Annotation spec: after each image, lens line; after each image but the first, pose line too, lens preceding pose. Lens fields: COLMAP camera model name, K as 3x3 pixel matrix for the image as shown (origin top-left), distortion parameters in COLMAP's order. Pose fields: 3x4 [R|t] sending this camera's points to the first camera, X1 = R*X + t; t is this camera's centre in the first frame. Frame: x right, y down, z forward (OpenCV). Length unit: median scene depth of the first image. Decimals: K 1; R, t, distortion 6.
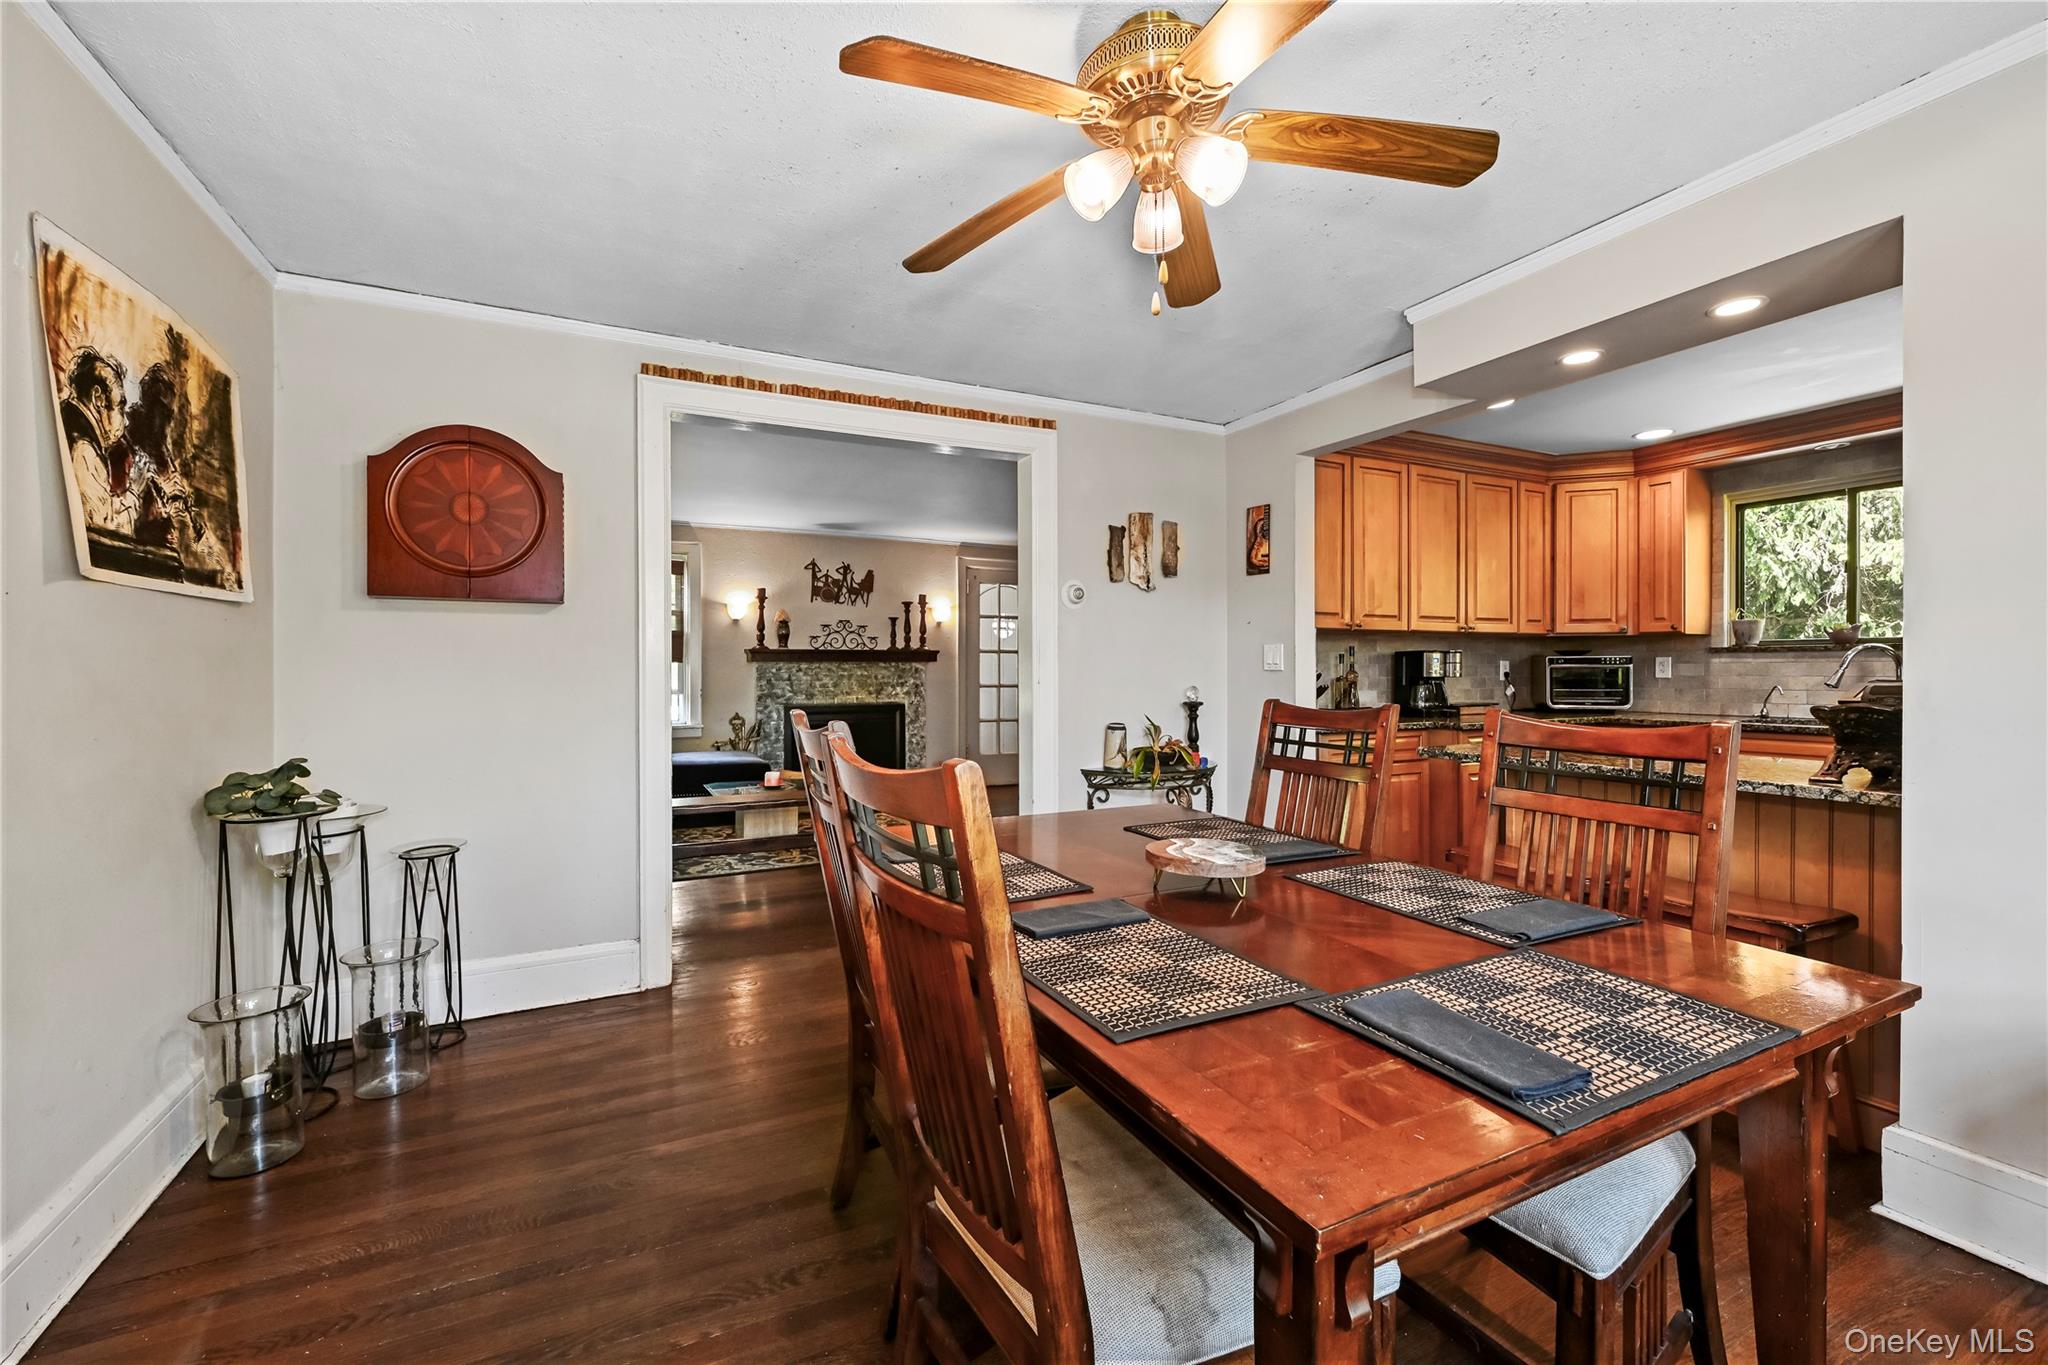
lens RADIAL K [[837.7, 0, 1022.9], [0, 837.7, 667.2], [0, 0, 1]] dist [0.006213, -0.002579]
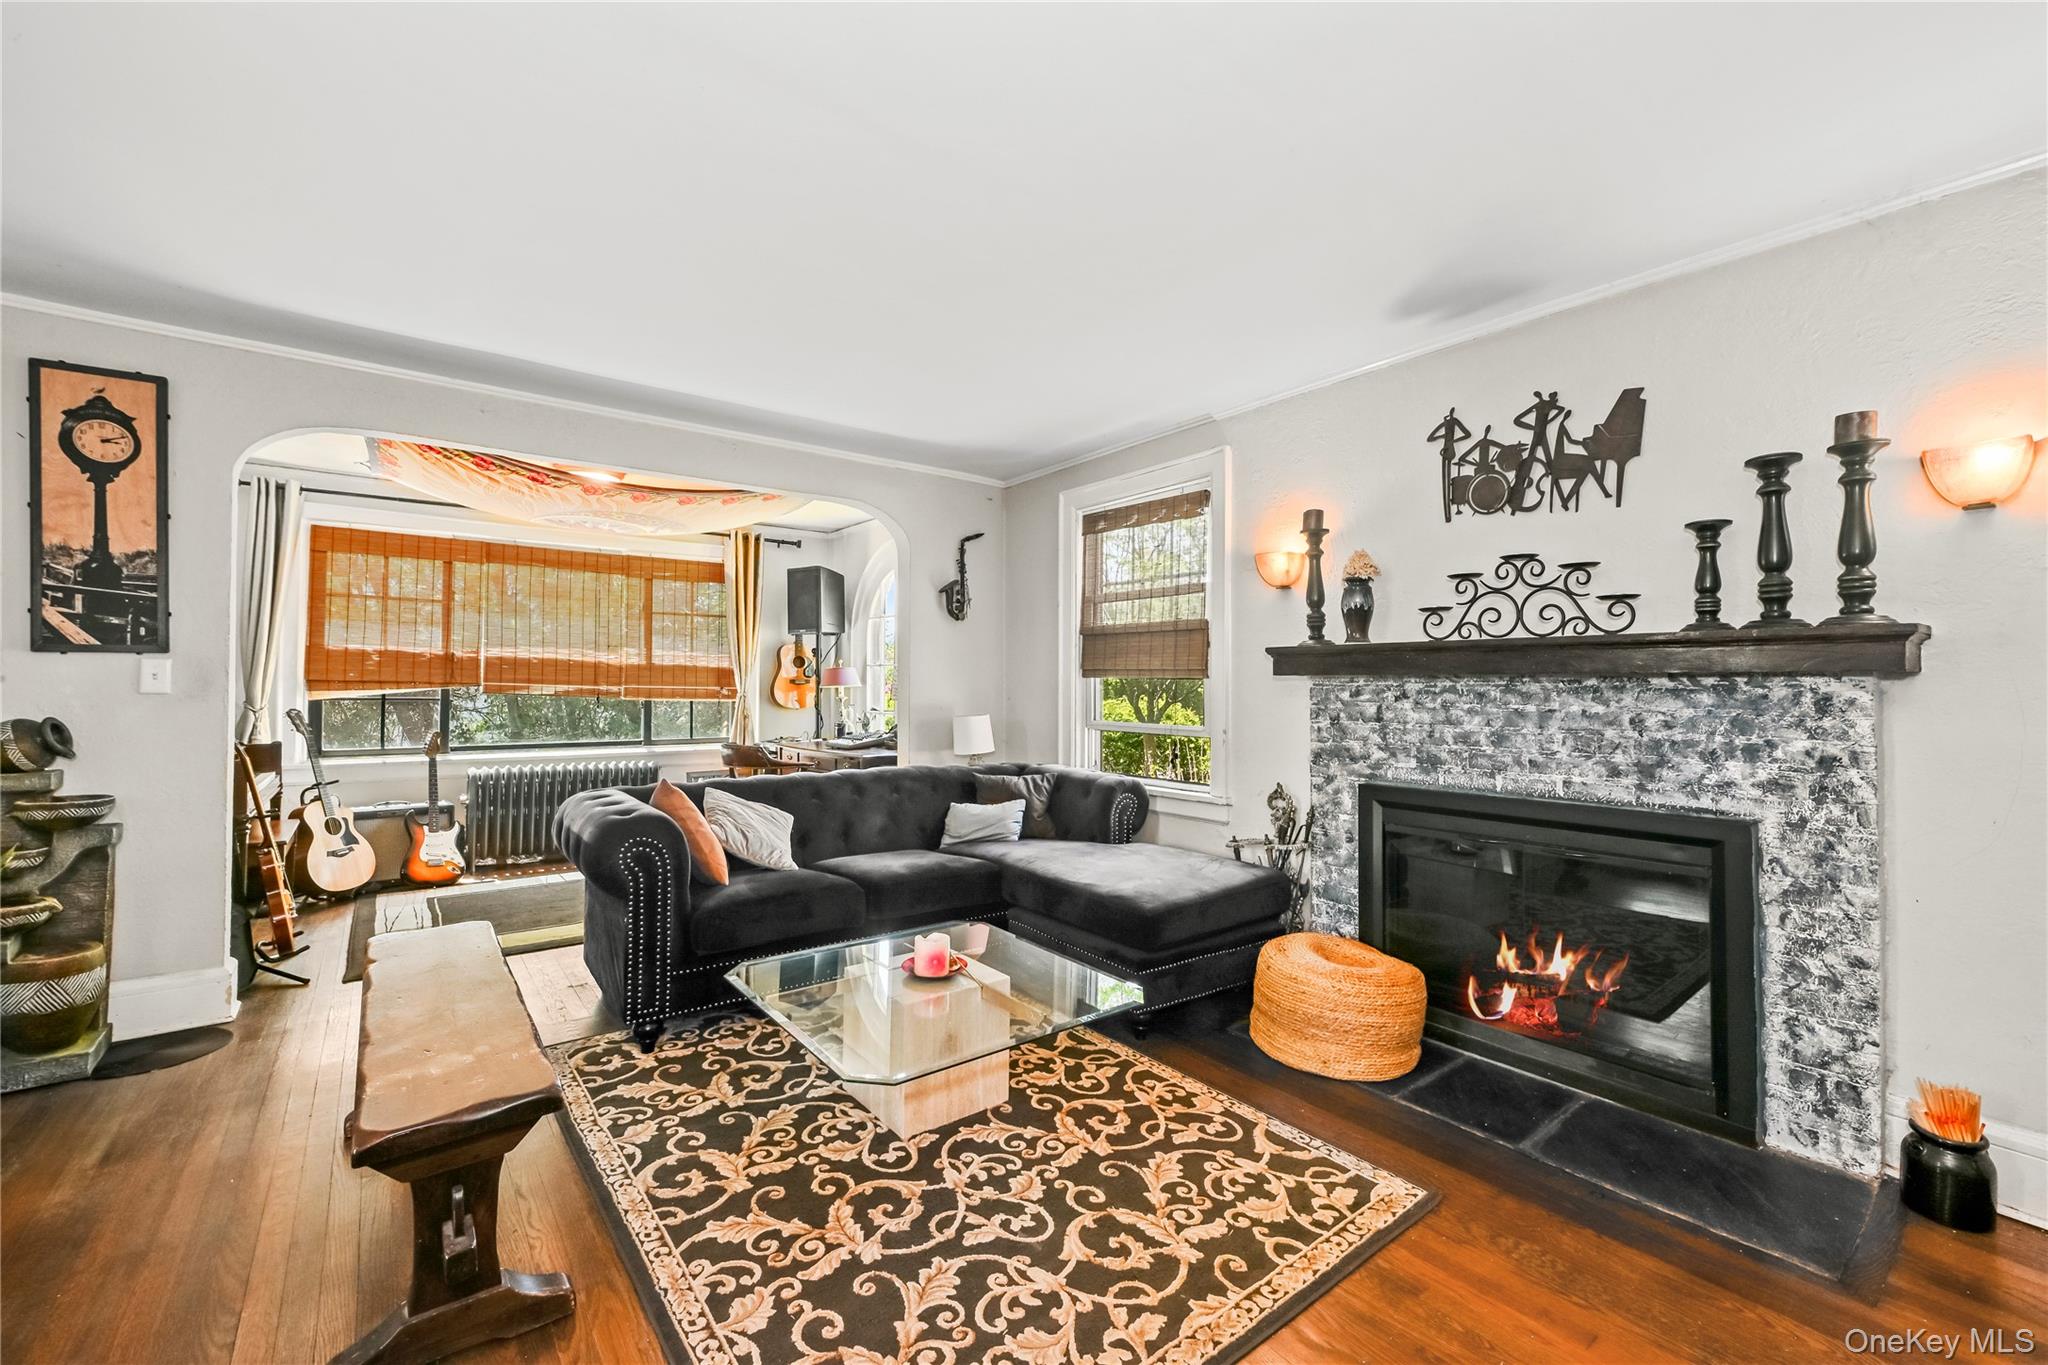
lens RADIAL K [[837.7, 0, 991.4], [0, 837.7, 668.2], [0, 0, 1]] dist [0.006213, -0.002579]
pose [[0.175566, -0.015909, -0.984339, 0.097040], [-0.006214, 0.999832, -0.017268, -0.001612], [0.984448, 0.009148, 0.175438, 0.756185]]
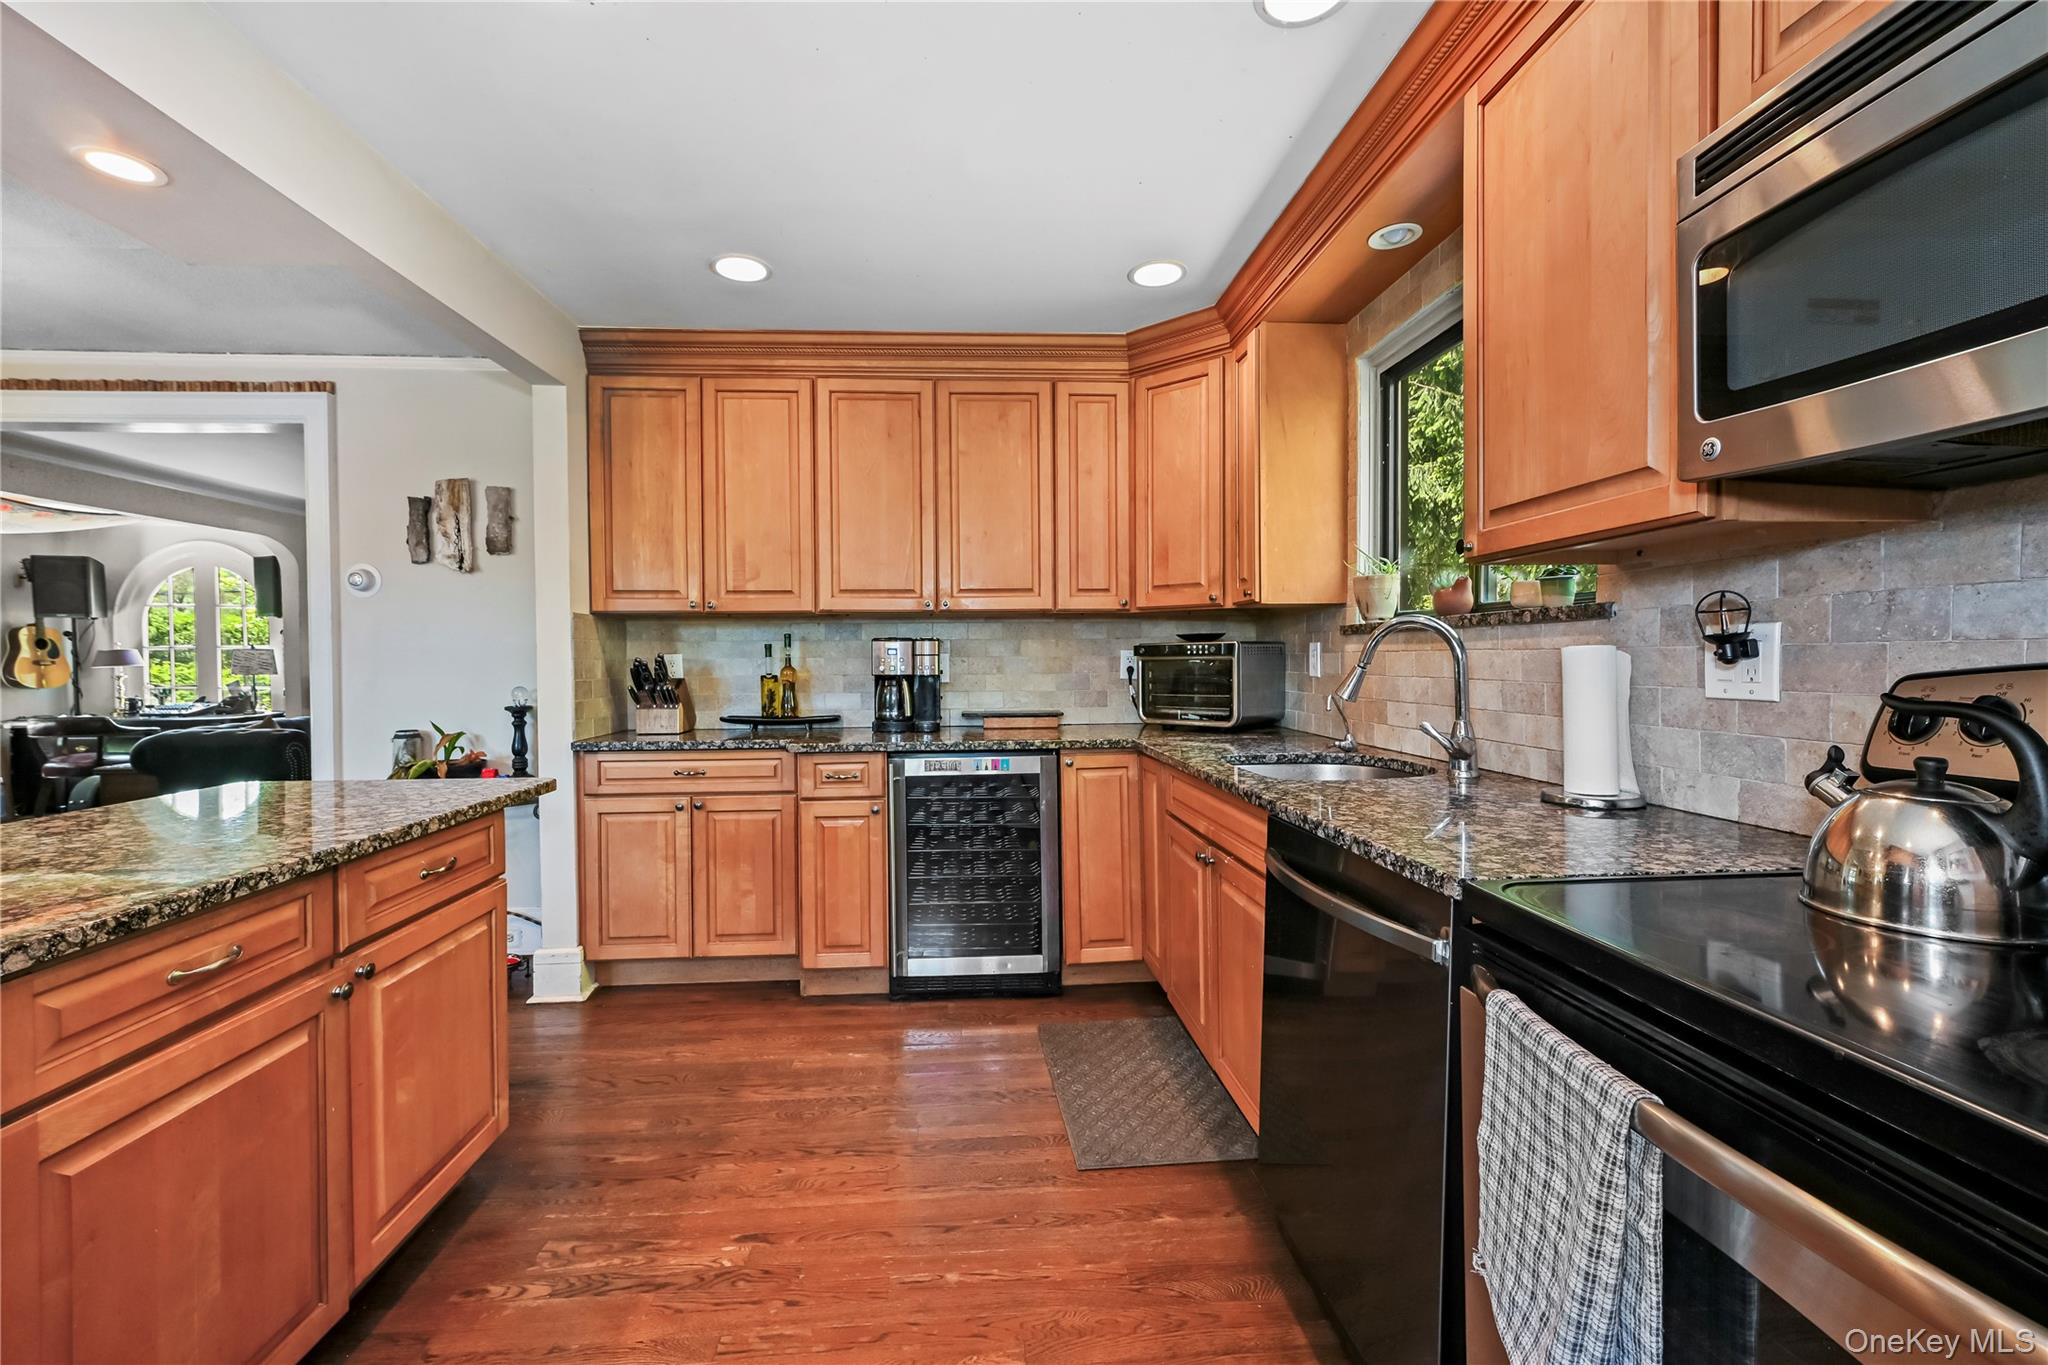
lens RADIAL K [[837.7, 0, 1020.0], [0, 837.7, 669.6], [0, 0, 1]] dist [0.006213, -0.002579]
pose [[0.922697, 0.000324, -0.385526, 0.550320], [0.006641, 0.999838, 0.016735, -0.002567], [0.385469, -0.018001, 0.922545, 0.248230]]
